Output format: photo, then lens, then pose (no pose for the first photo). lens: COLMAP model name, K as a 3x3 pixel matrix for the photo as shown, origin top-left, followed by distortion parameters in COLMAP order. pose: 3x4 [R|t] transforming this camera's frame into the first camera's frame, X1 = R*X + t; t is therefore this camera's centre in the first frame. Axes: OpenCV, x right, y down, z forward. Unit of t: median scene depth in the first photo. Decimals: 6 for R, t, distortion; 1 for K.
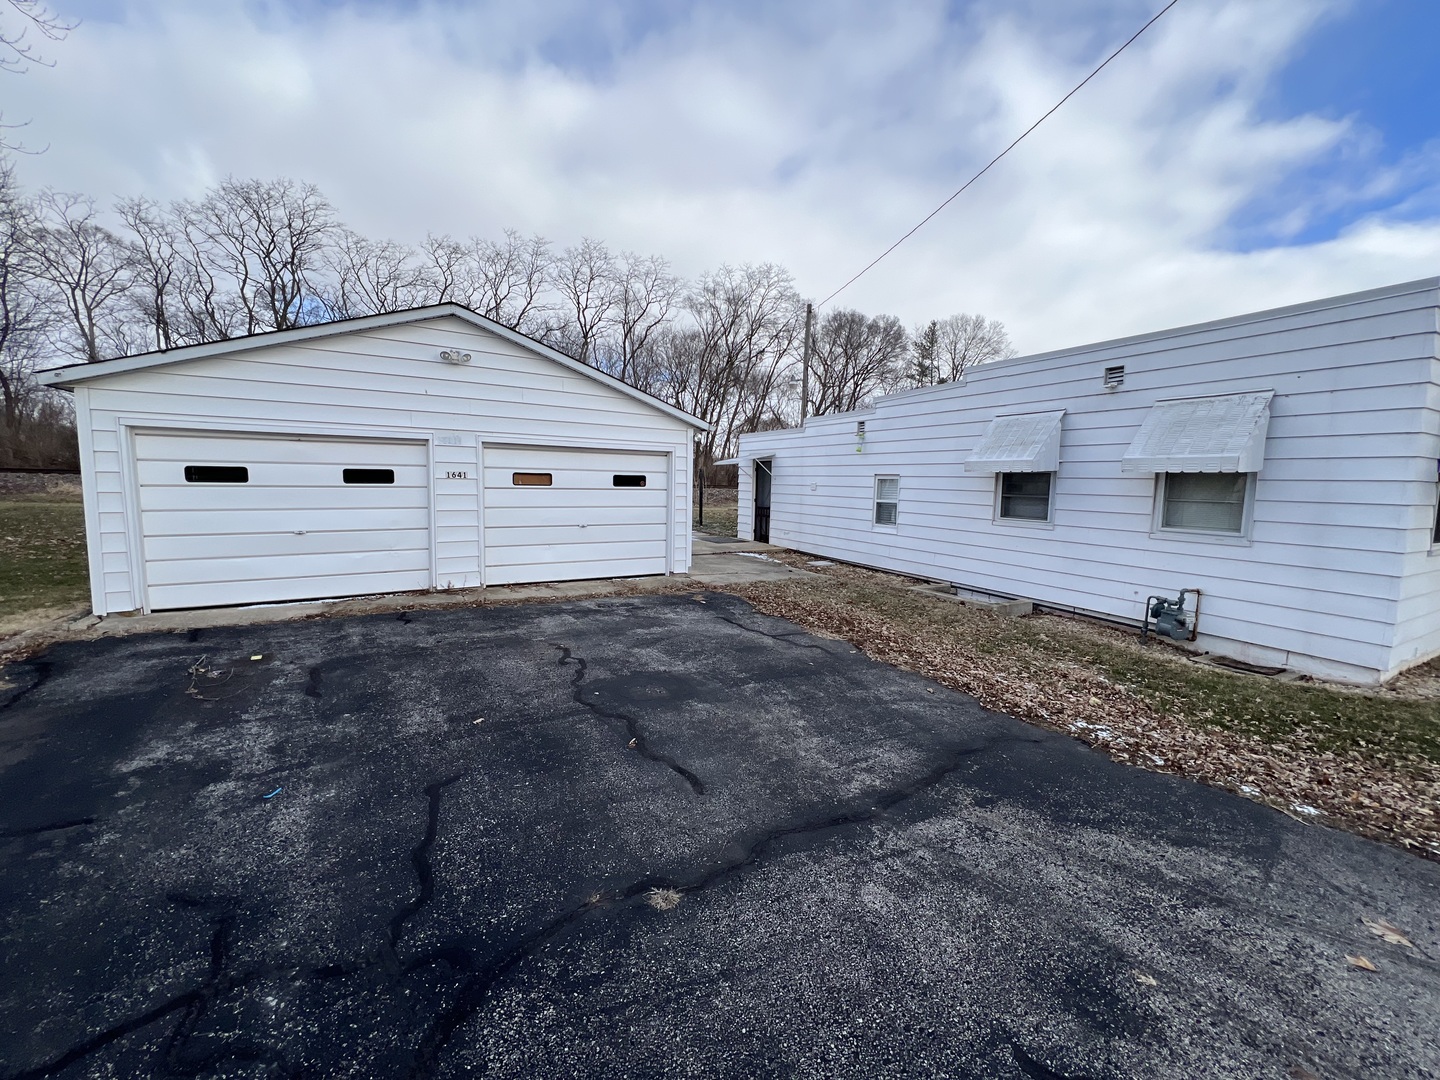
lens RADIAL K [[571.8, 0, 712.6], [0, 571.8, 537.1], [0, 0, 1]] dist [-0.003616, 0.001318]
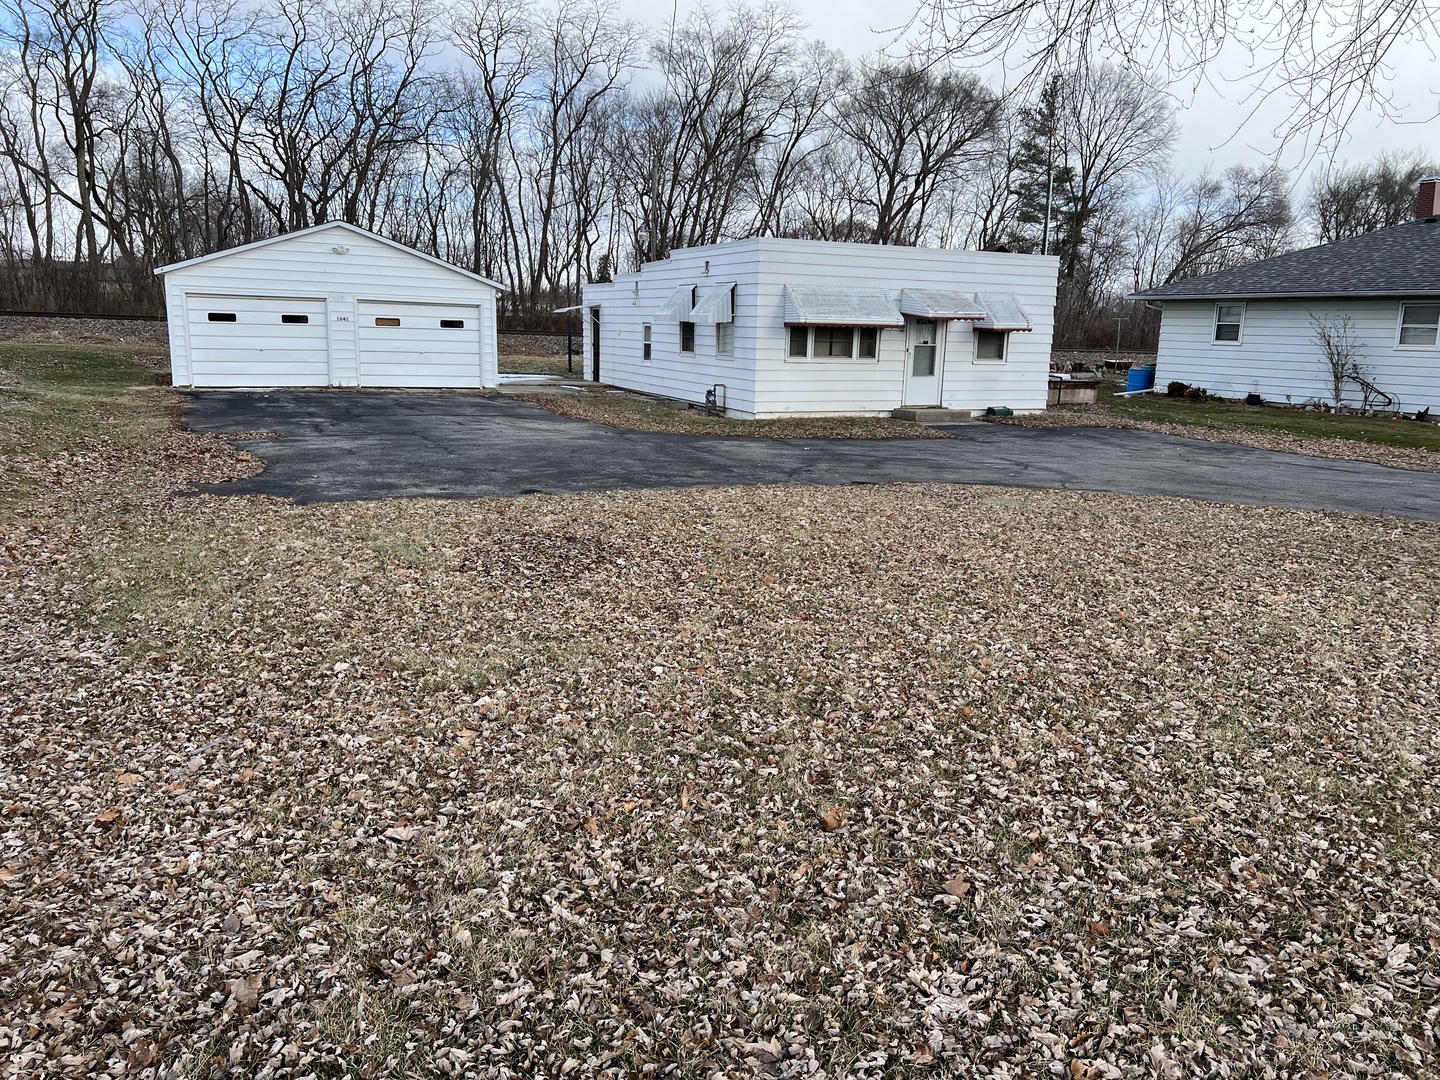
lens RADIAL K [[1078.4, 0, 728.4], [0, 1078.4, 539.6], [0, 0, 1]] dist [0.047956, -0.026033]
pose [[0.998616, 0.019105, -0.049011, 0.759307], [-0.014555, 0.995693, 0.091560, 0.202234], [0.050549, -0.090720, 0.994593, -1.934684]]
